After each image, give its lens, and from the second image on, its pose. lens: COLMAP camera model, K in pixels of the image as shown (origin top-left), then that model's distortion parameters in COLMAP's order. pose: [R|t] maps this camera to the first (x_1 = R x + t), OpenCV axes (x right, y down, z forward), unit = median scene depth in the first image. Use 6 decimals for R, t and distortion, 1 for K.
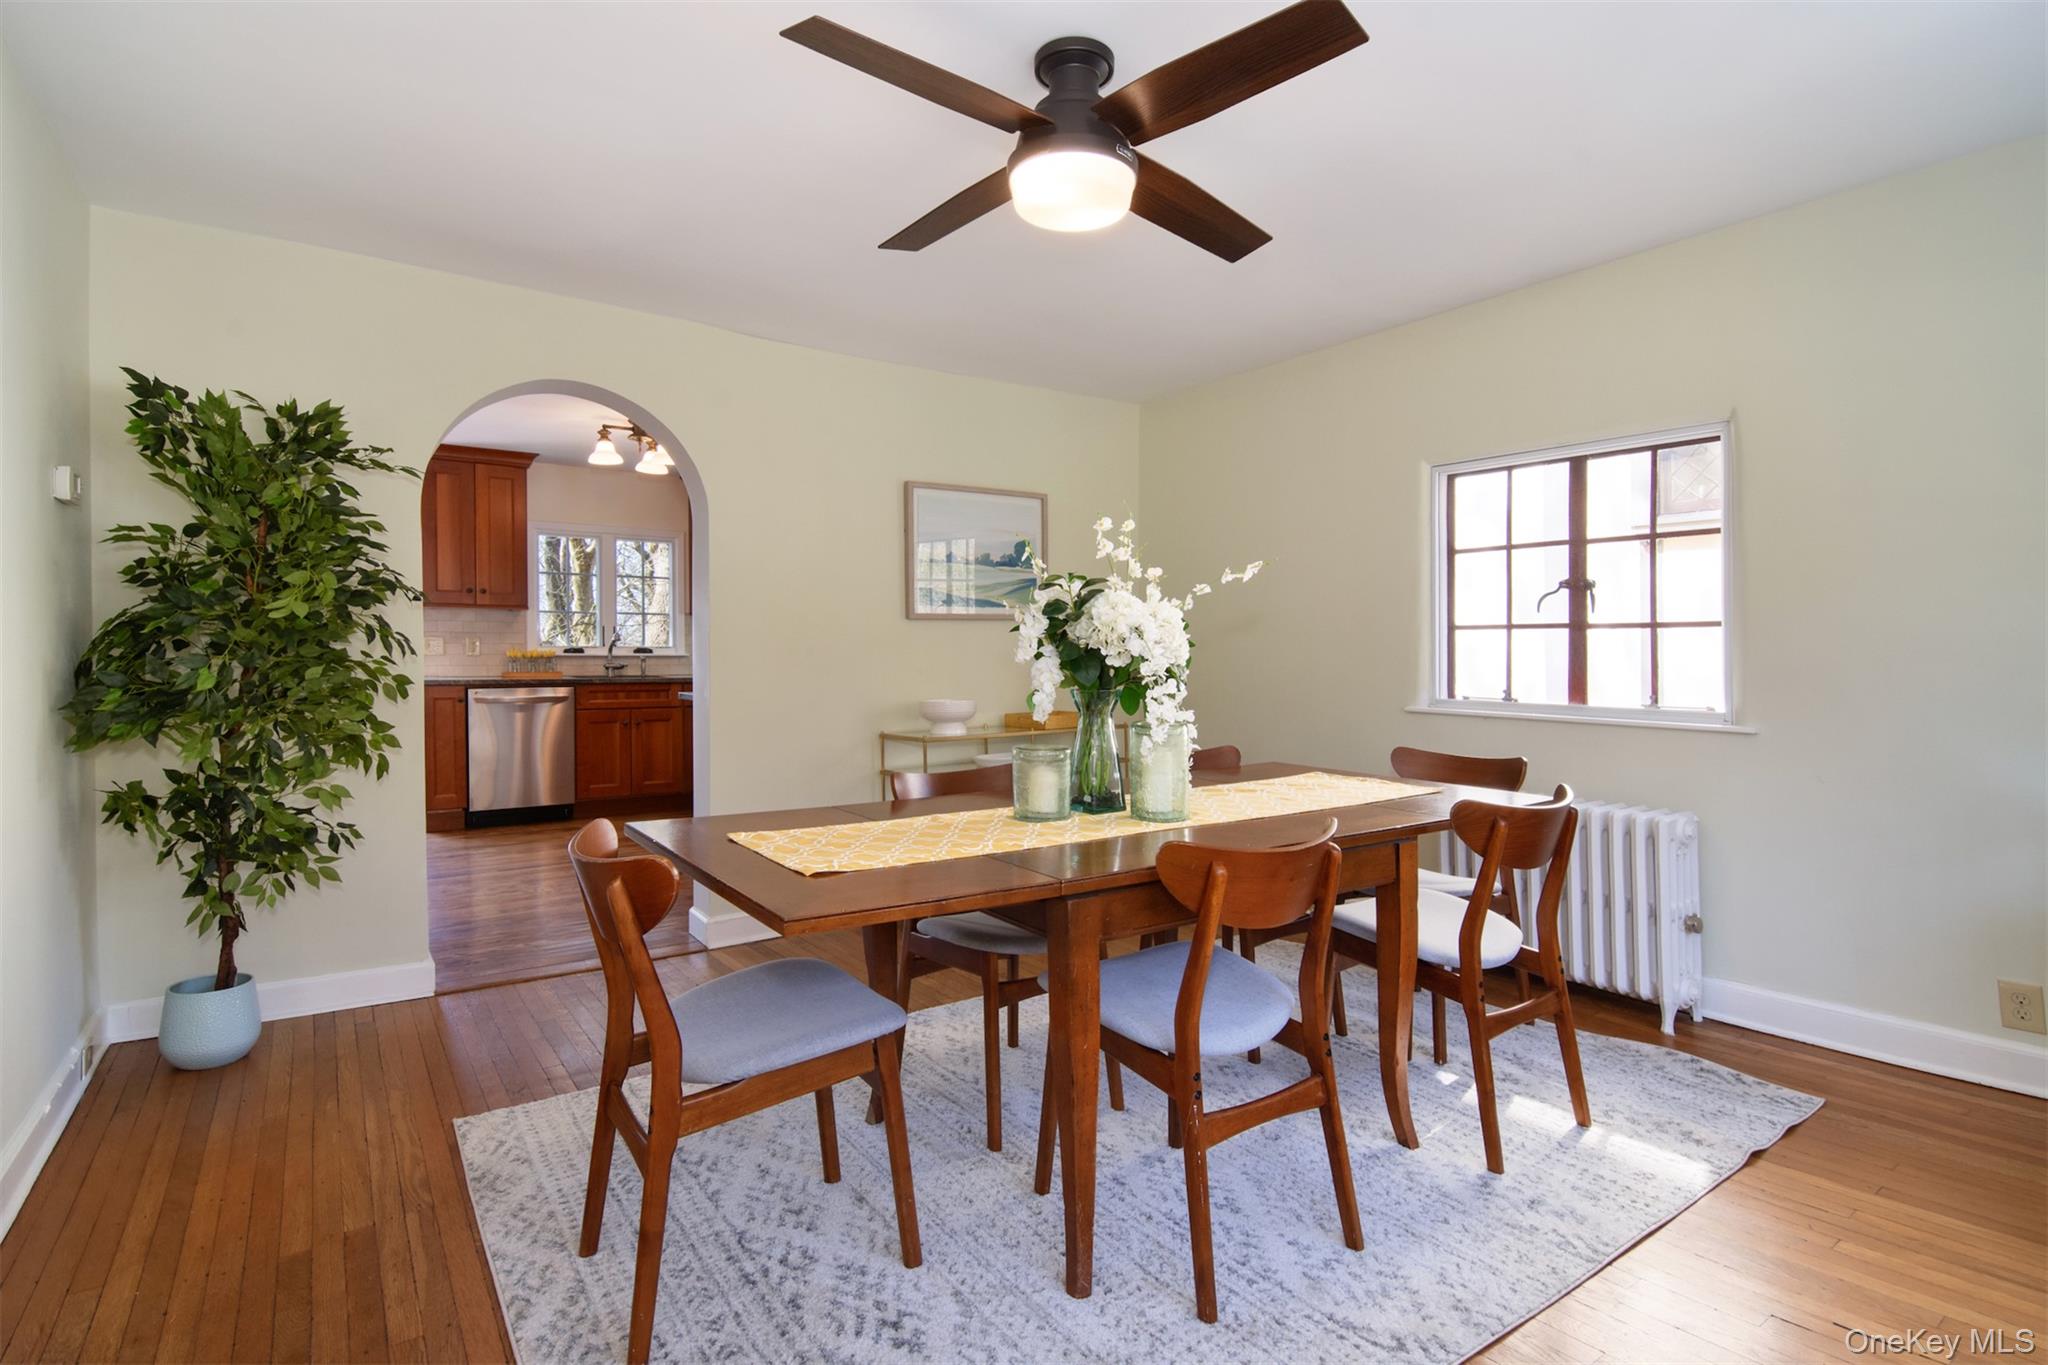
lens RADIAL K [[1020.6, 0, 1060.0], [0, 1020.6, 688.5], [0, 0, 1]] dist [-0.013138, -0.002959]
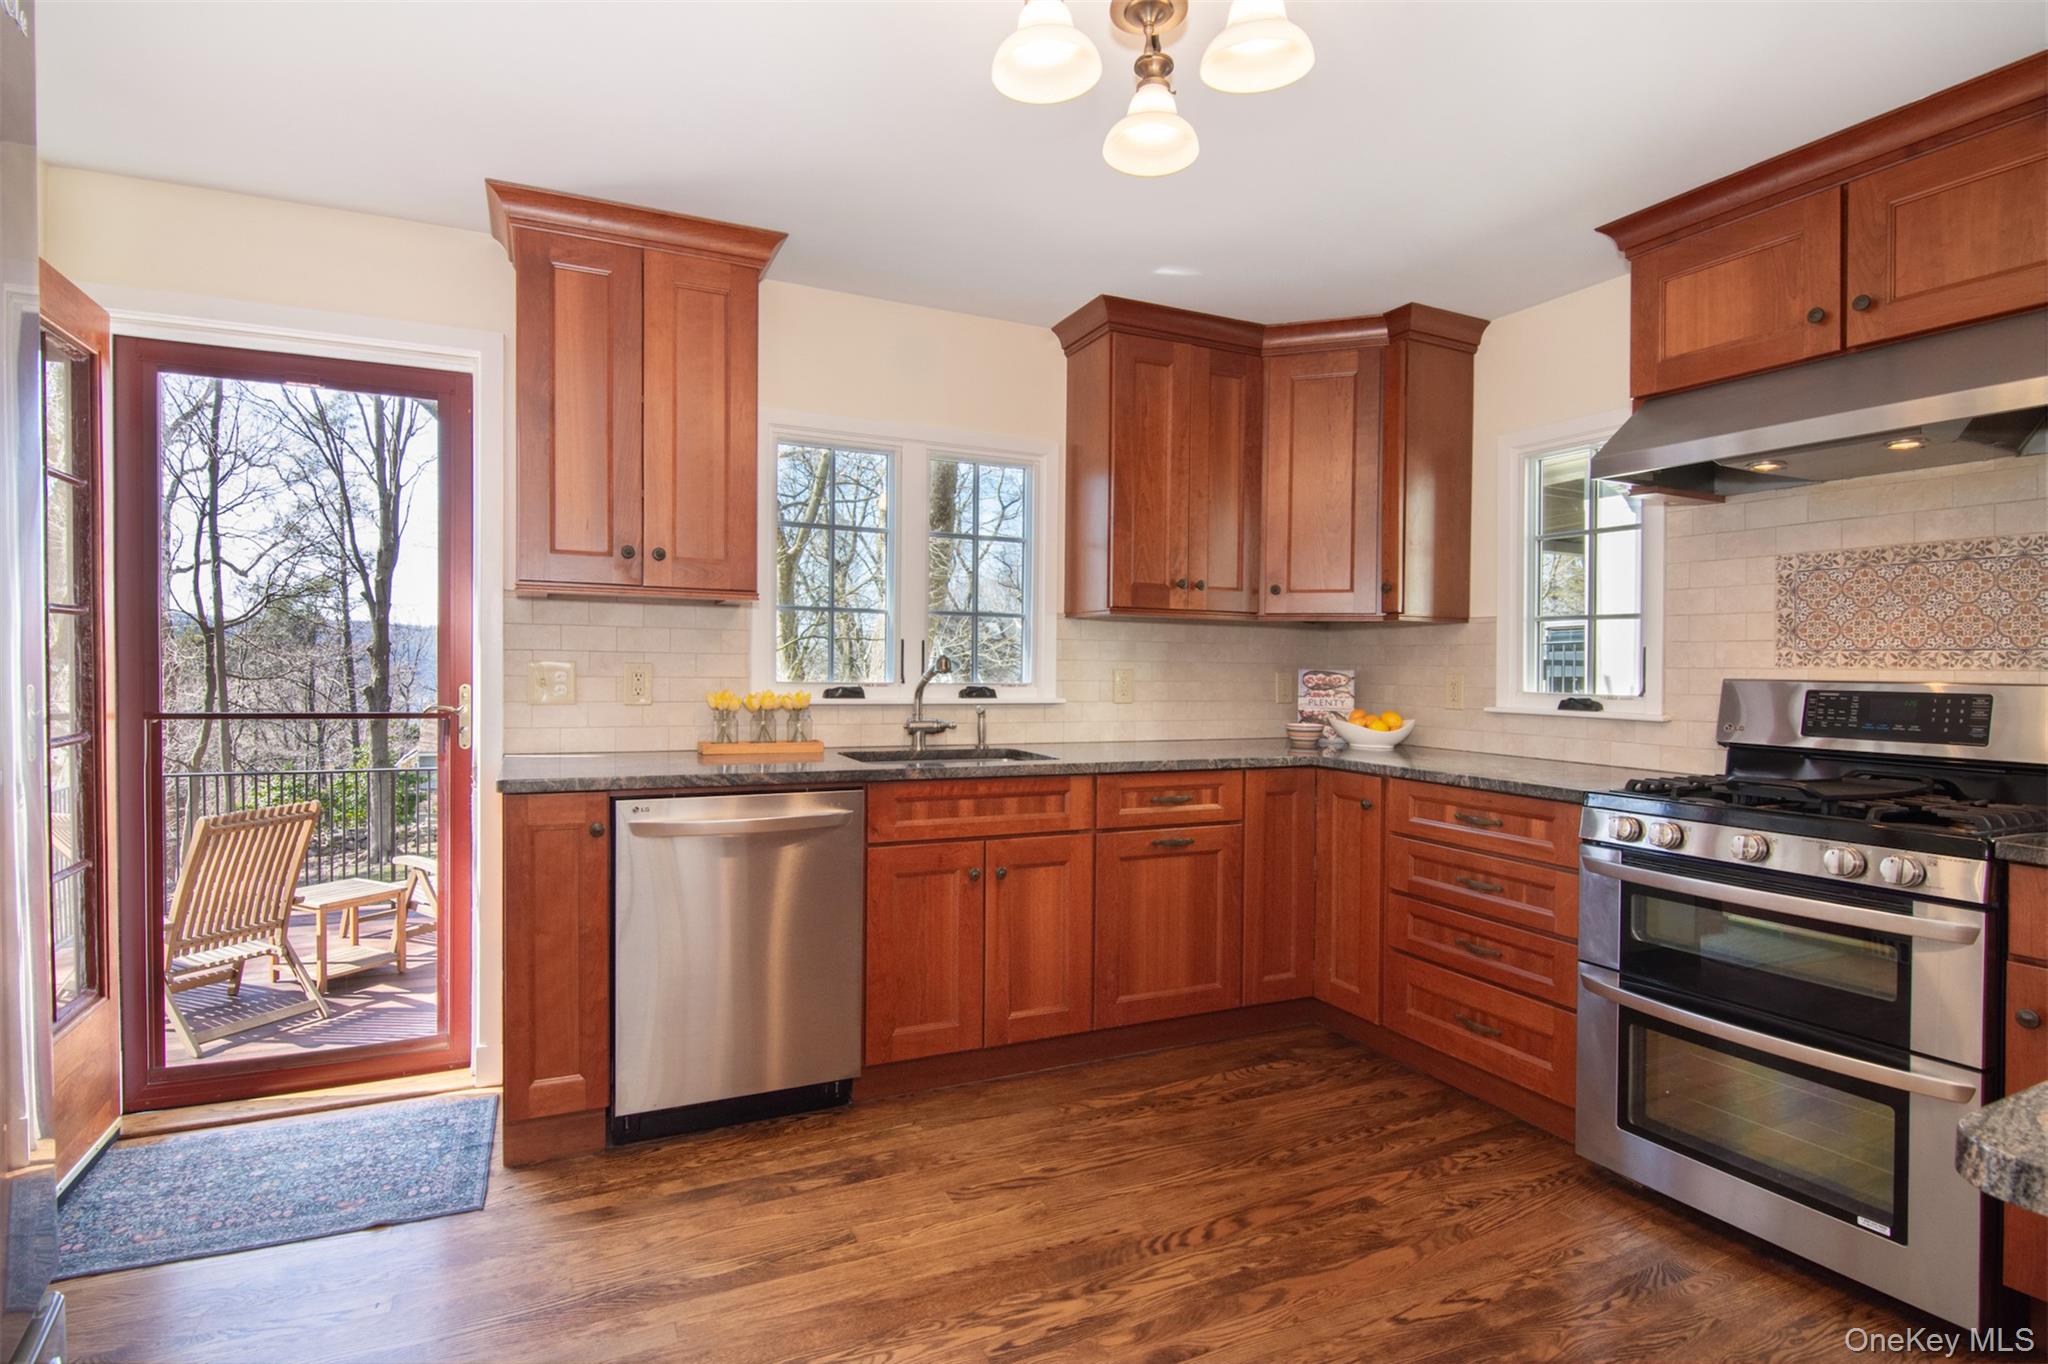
lens RADIAL K [[1020.6, 0, 1021.9], [0, 1020.6, 684.5], [0, 0, 1]] dist [-0.013138, -0.002959]
pose [[0.980451, 0.009556, -0.196530, -0.327629], [-0.012864, 0.999796, -0.015562, -0.036699], [0.196341, 0.017786, 0.980374, 0.599118]]
